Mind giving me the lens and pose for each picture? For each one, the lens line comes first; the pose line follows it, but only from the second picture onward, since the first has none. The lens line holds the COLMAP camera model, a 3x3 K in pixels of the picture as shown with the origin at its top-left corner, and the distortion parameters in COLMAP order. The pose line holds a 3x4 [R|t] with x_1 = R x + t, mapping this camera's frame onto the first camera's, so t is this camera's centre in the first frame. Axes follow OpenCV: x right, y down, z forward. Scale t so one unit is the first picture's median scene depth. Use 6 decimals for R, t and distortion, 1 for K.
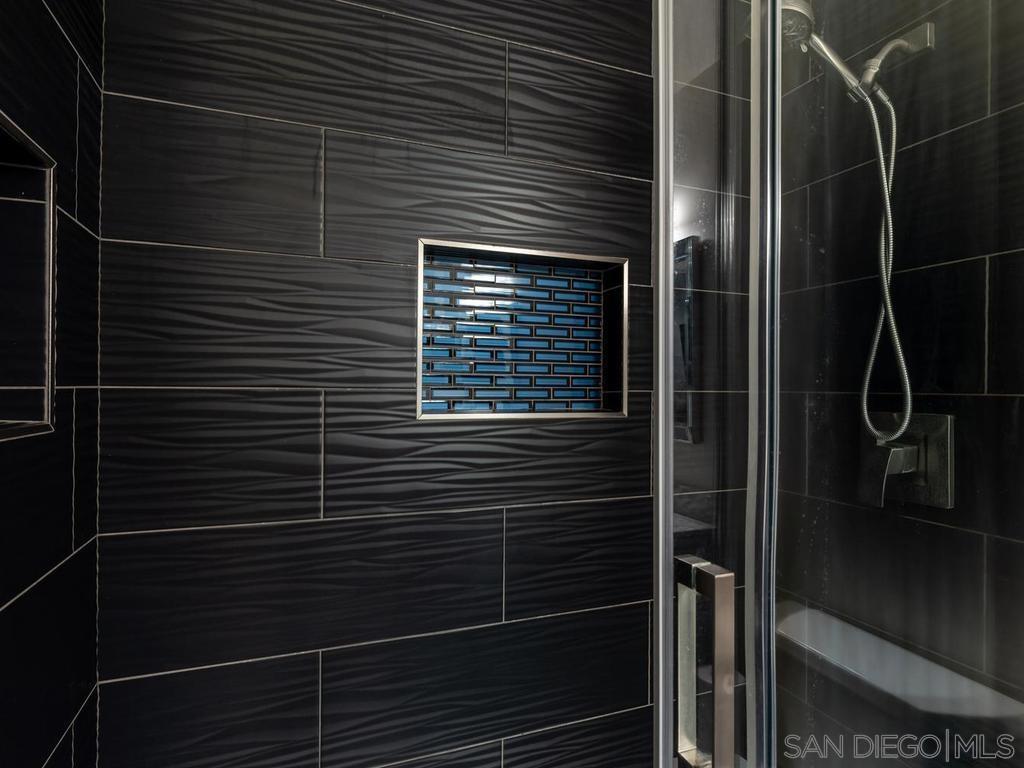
lens RADIAL K [[574.8, 0, 514.5], [0, 574.8, 384.0], [0, 0, 1]] dist [-0.018878, -0.000366]
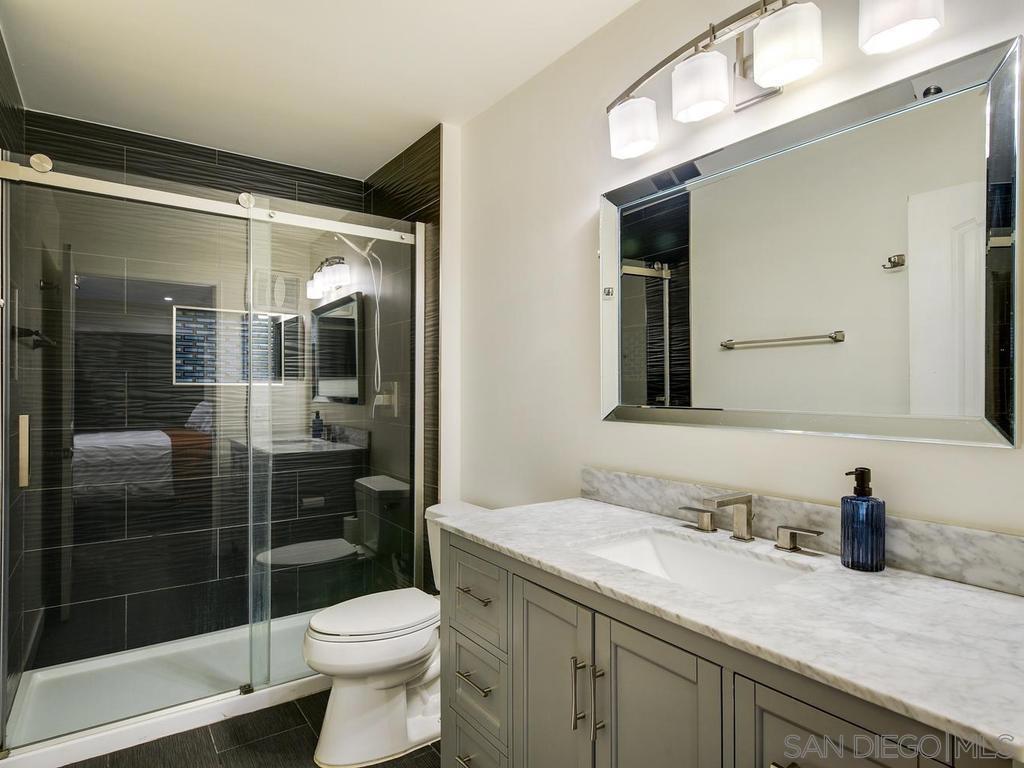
lens RADIAL K [[605.0, 0, 512.0], [0, 605.0, 384.0], [0, 0, 1]] dist [-0.021102, -0.000684]
pose [[0.970217, -0.002938, 0.242218, 0.592599], [0.006352, 0.999891, -0.013313, 0.104430], [-0.242152, 0.014455, 0.970131, -1.737222]]
